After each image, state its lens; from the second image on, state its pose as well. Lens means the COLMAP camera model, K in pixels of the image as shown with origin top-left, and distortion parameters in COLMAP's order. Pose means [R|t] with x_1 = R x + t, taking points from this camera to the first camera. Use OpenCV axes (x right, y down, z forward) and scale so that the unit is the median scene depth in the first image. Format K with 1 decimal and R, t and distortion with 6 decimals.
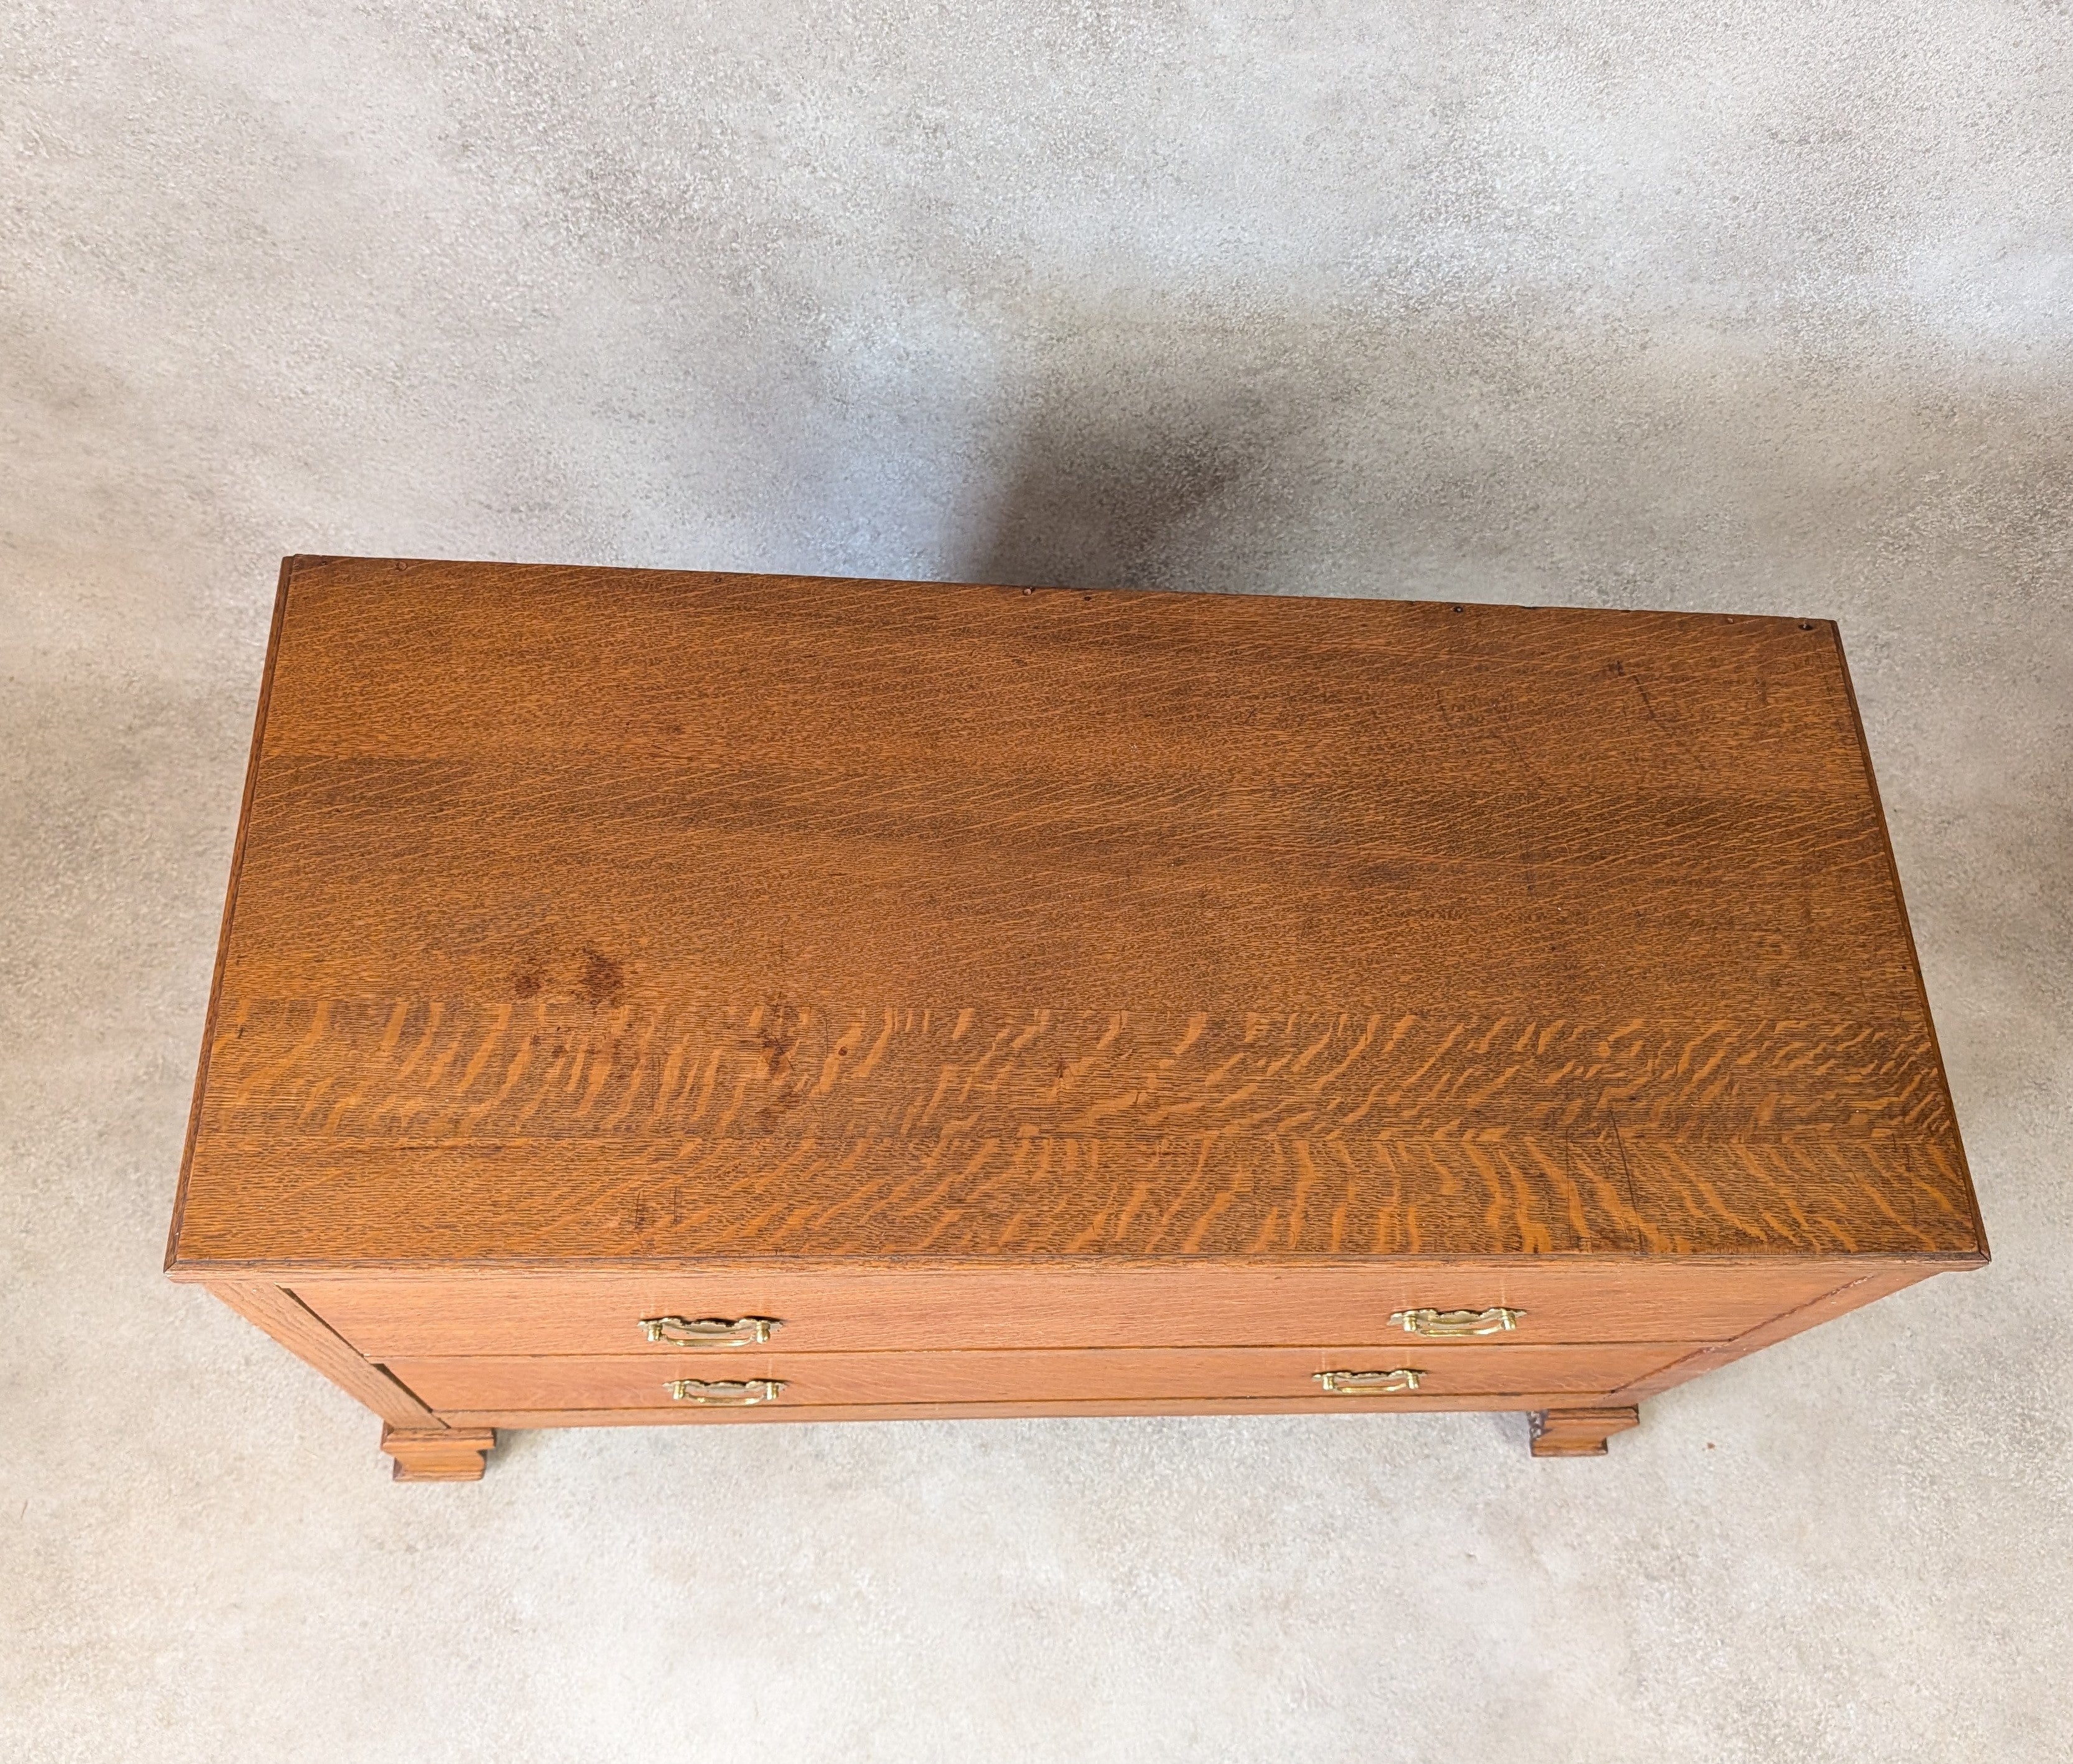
lens RADIAL K [[1762.4, 0, 1062.1], [0, 1762.4, 884.0], [0, 0, 1]] dist [0.000438, 0.003159]
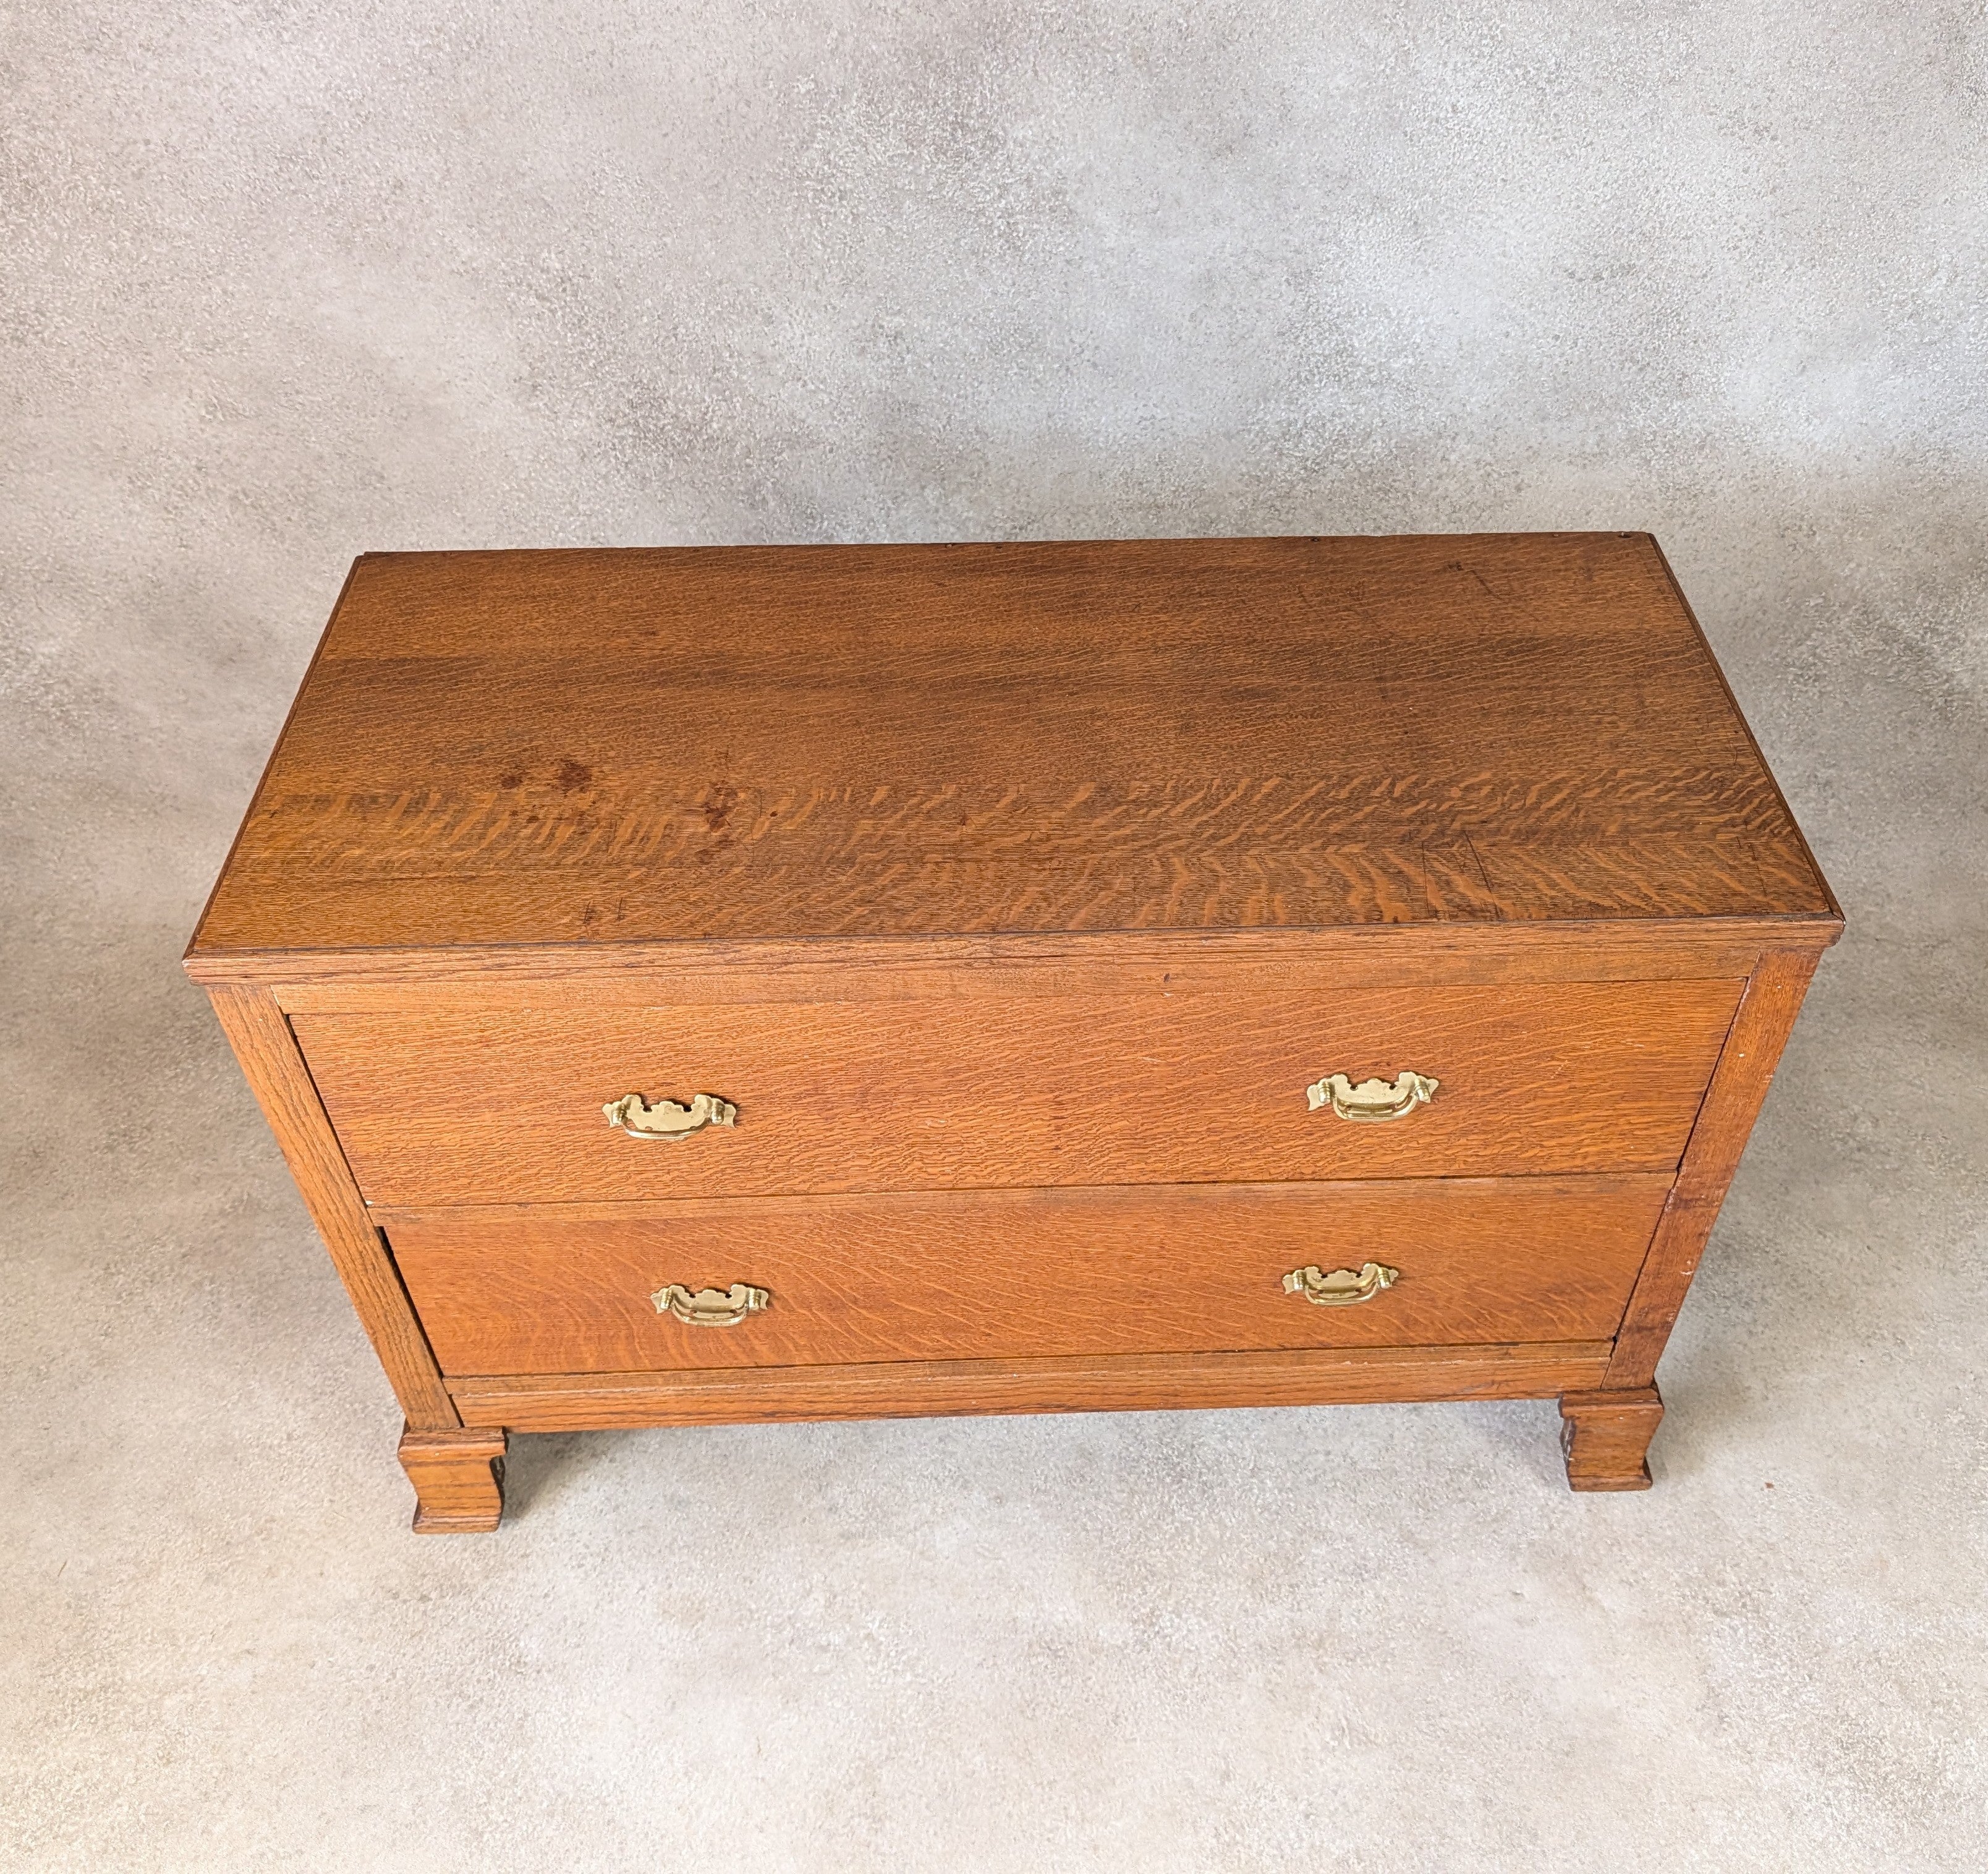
lens RADIAL K [[1731.7, 0, 1051.8], [0, 1731.7, 934.3], [0, 0, 1]] dist [0.009750, -0.006396]
pose [[0.993219, -0.084786, -0.079549, 0.094873], [0.051977, 0.935862, -0.348512, 0.387702], [0.103996, 0.342014, 0.933923, -0.011295]]
